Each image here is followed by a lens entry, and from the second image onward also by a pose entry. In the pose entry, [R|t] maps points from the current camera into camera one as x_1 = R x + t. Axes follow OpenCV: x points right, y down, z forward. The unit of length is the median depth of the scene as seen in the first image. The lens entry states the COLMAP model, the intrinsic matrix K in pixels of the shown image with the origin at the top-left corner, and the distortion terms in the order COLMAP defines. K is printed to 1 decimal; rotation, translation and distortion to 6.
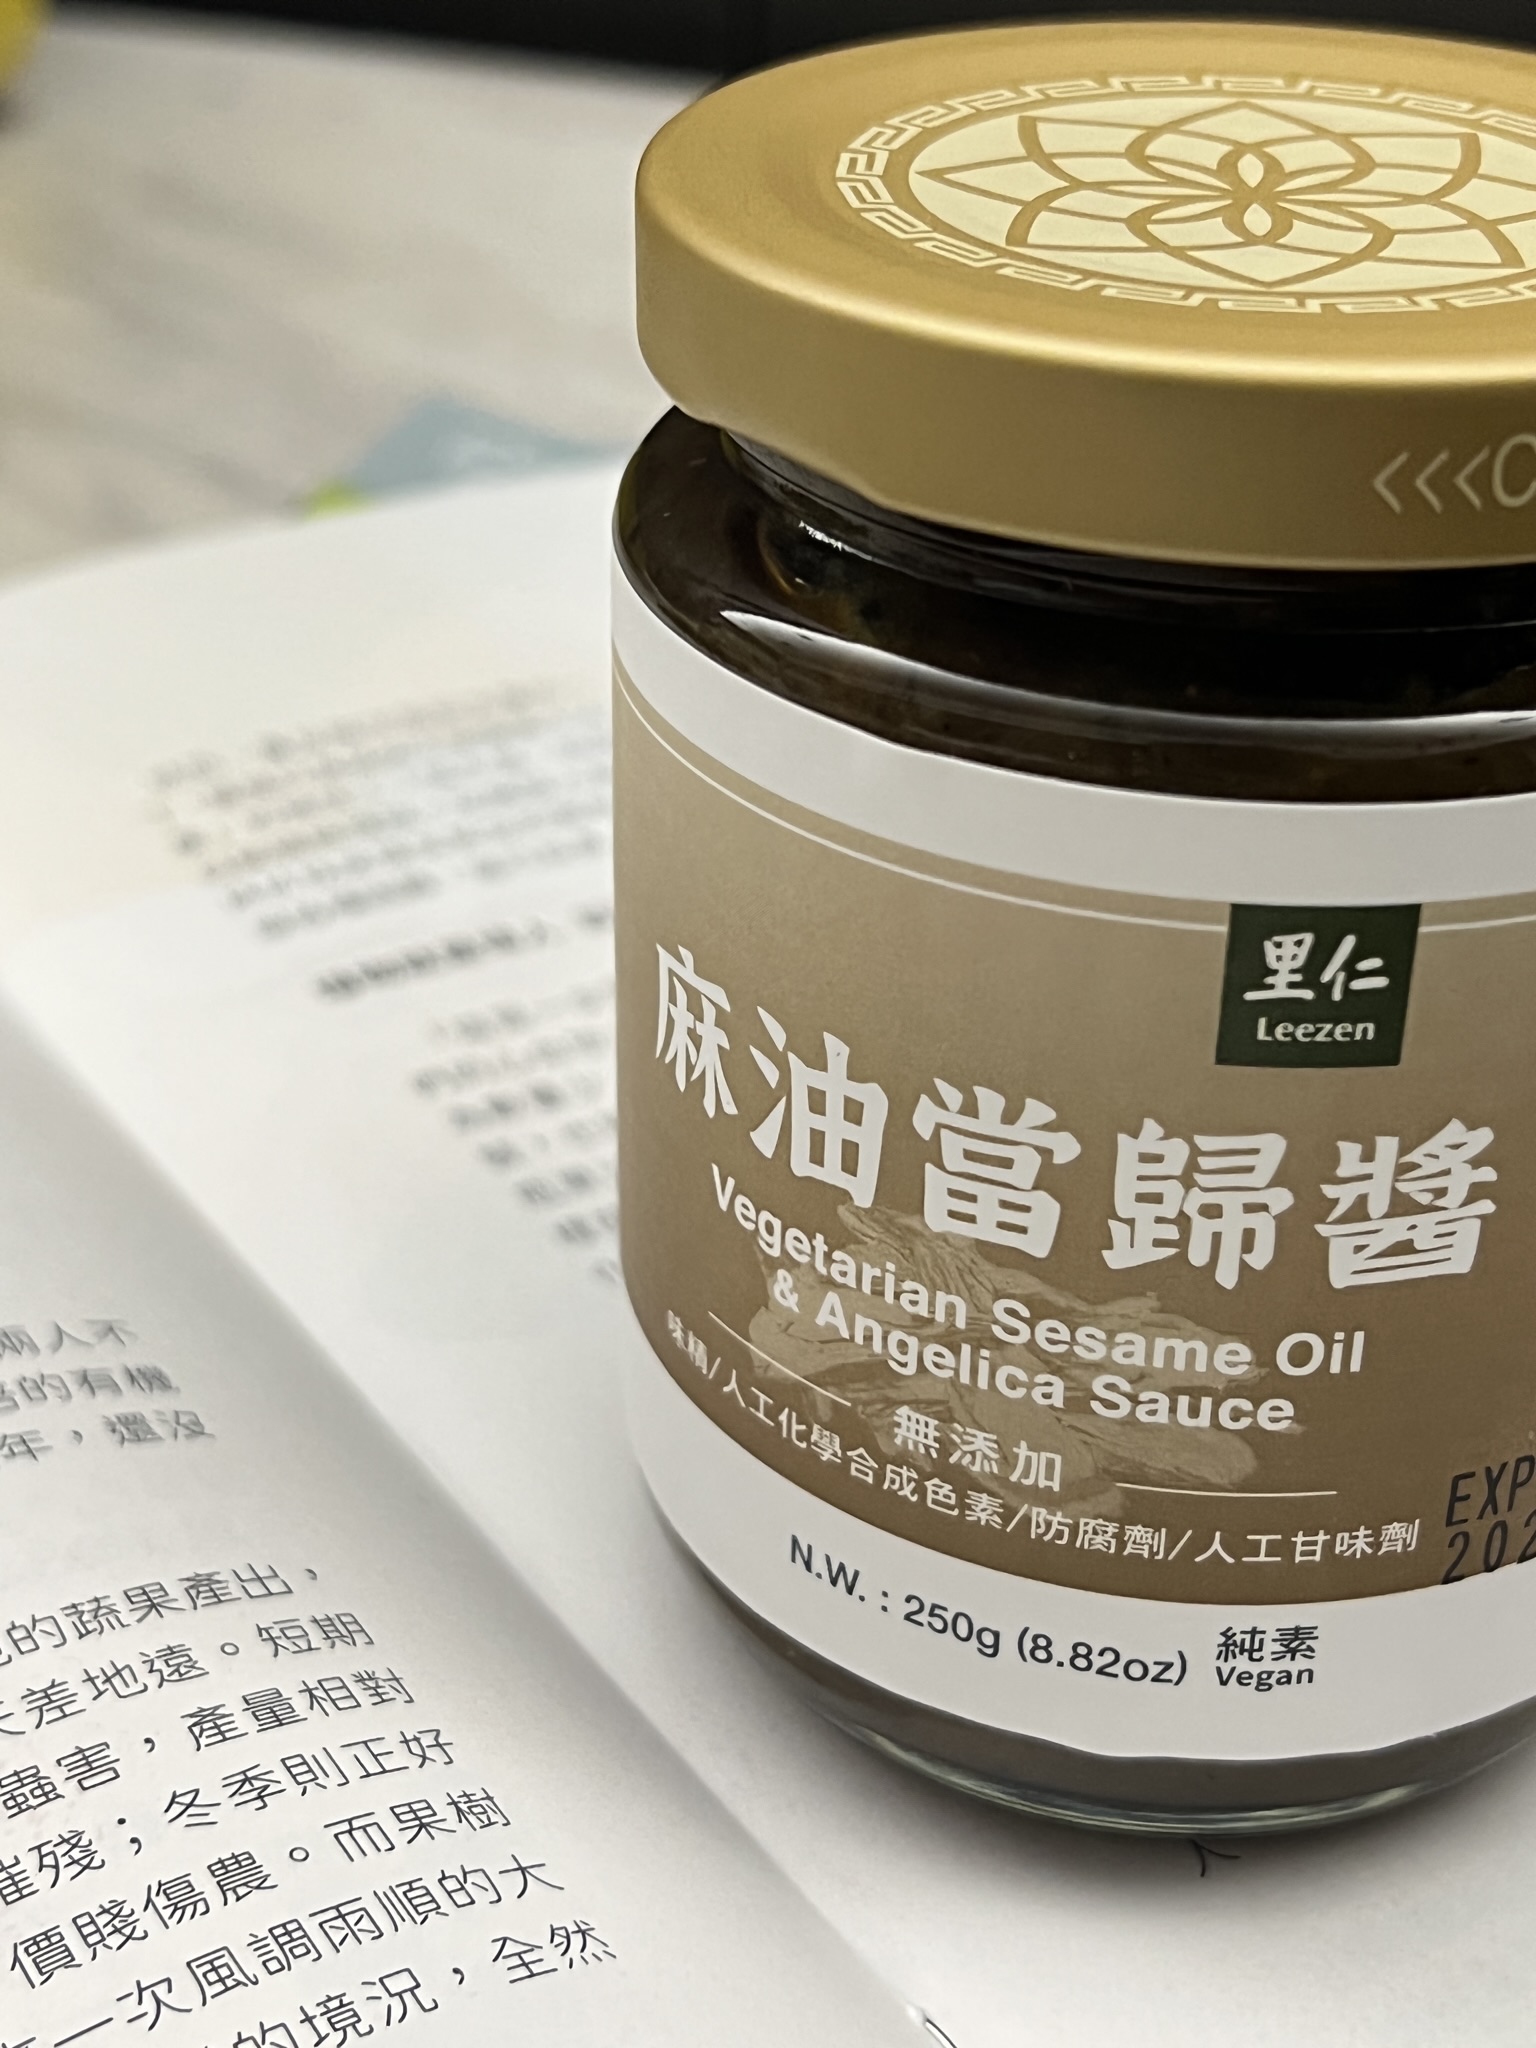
lens RADIAL K [[3022.2, 0, 768.0], [0, 3022.2, 1024.0], [0, 0, 1]] dist [0.390925, -2.121948]
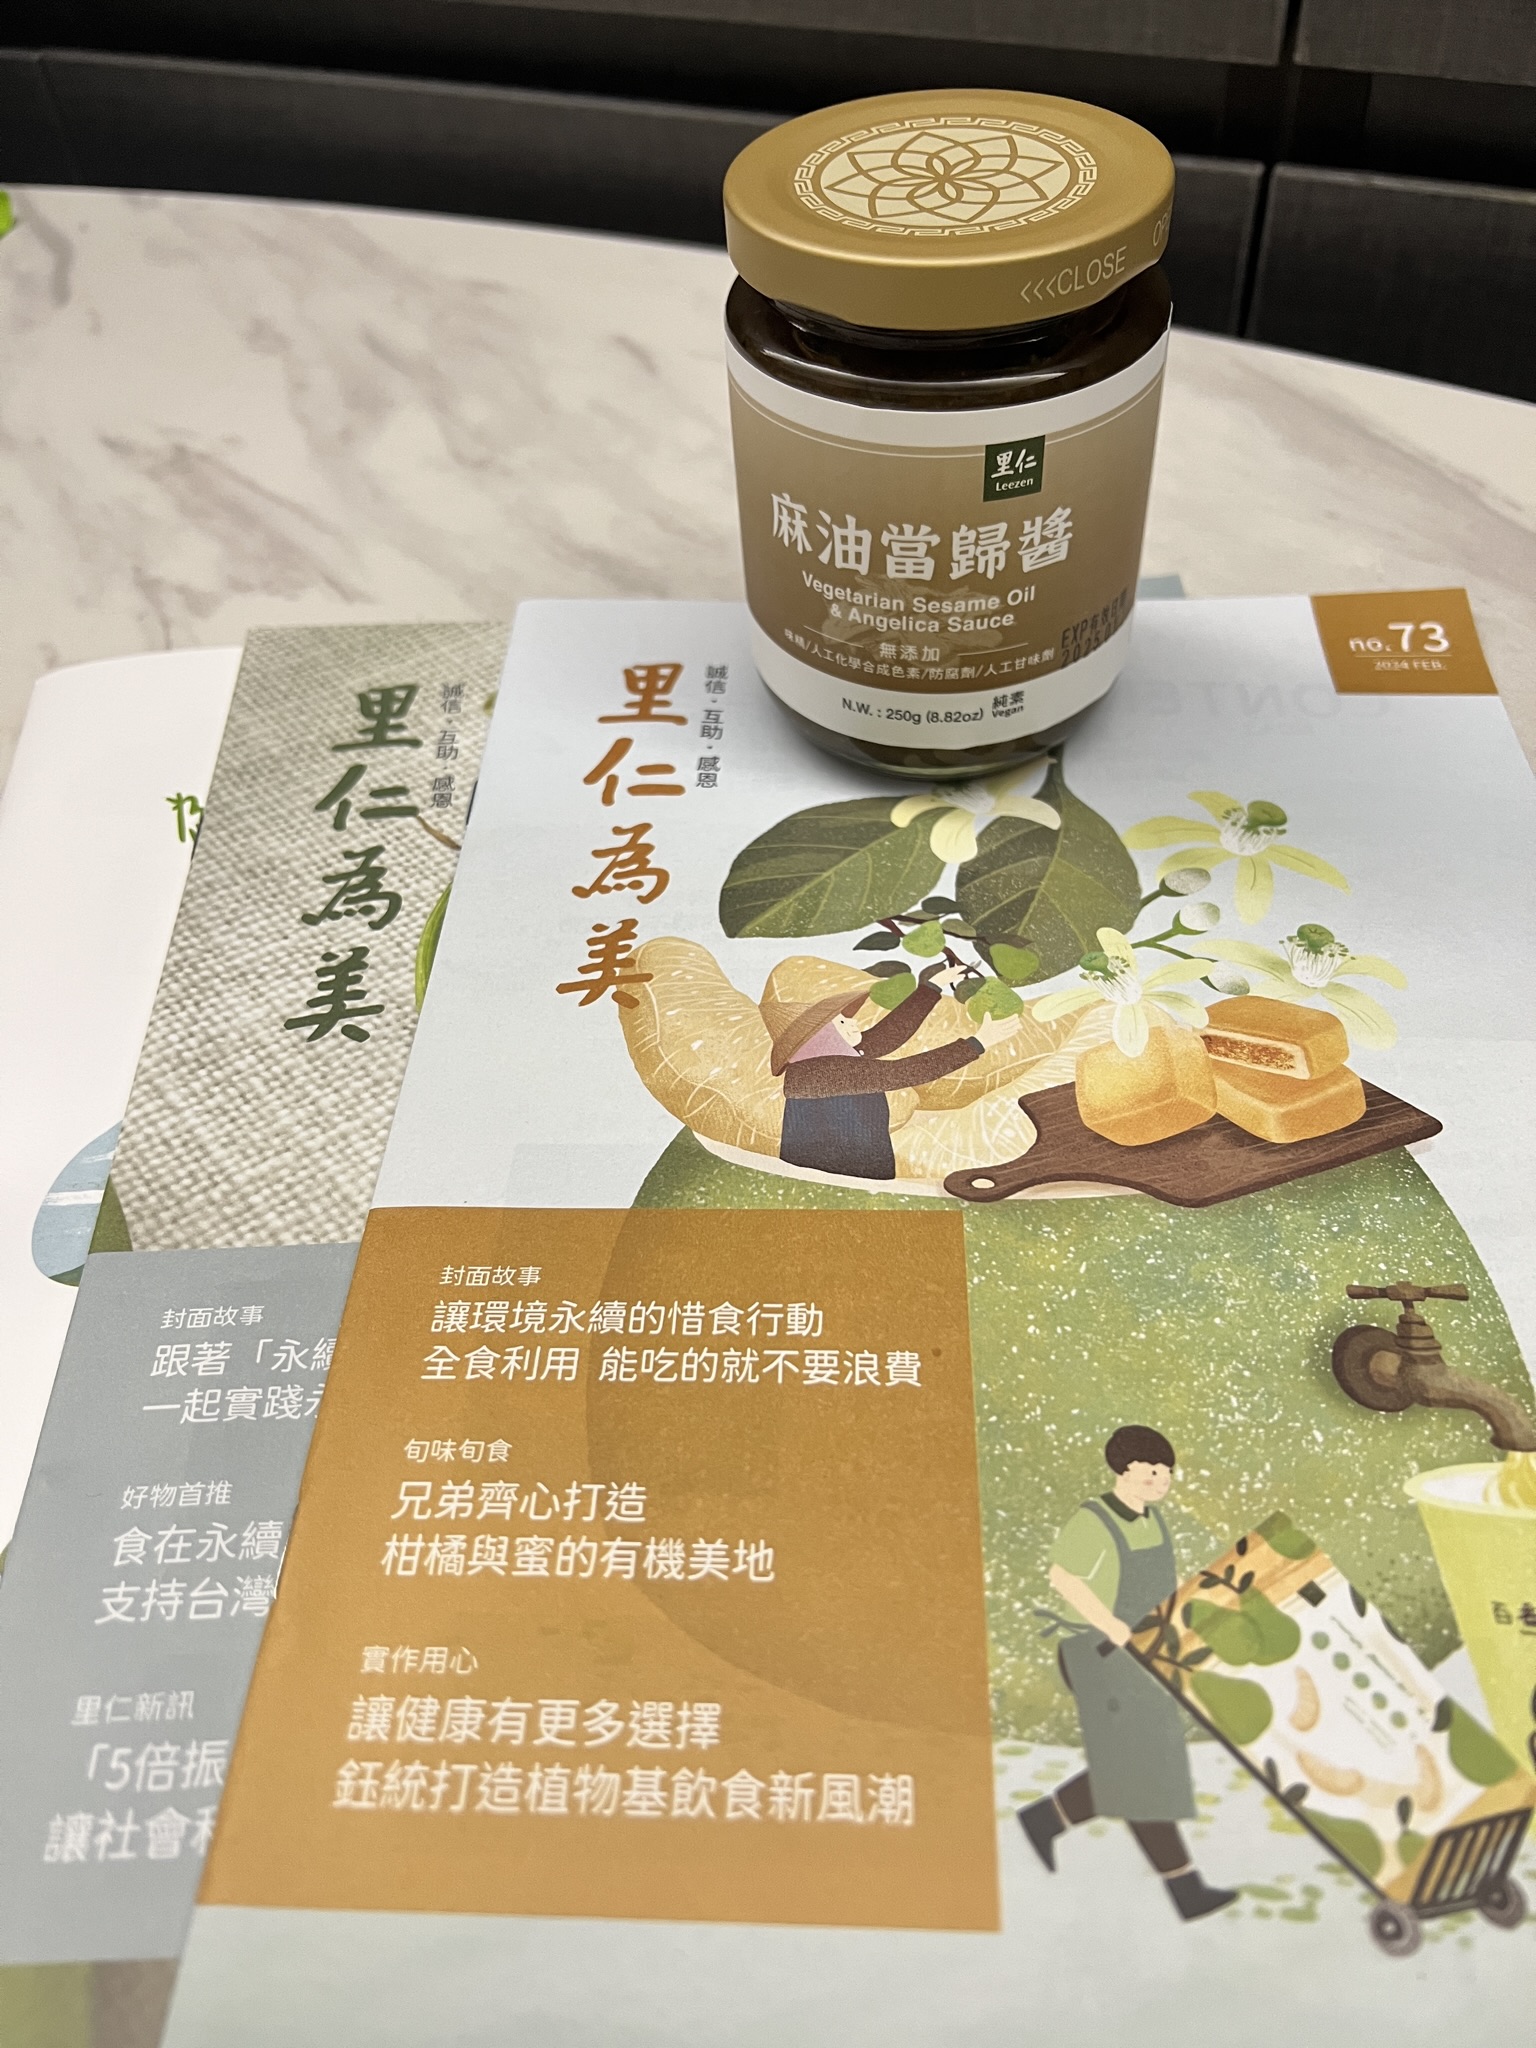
lens RADIAL K [[1639.7, 0, 768.0], [0, 1639.7, 1024.0], [0, 0, 1]] dist [-0.004857, -0.001889]
pose [[0.972343, -0.208256, 0.105726, -0.317646], [0.168474, 0.938930, 0.300045, -0.022241], [-0.161755, -0.273935, 0.948048, -0.599133]]
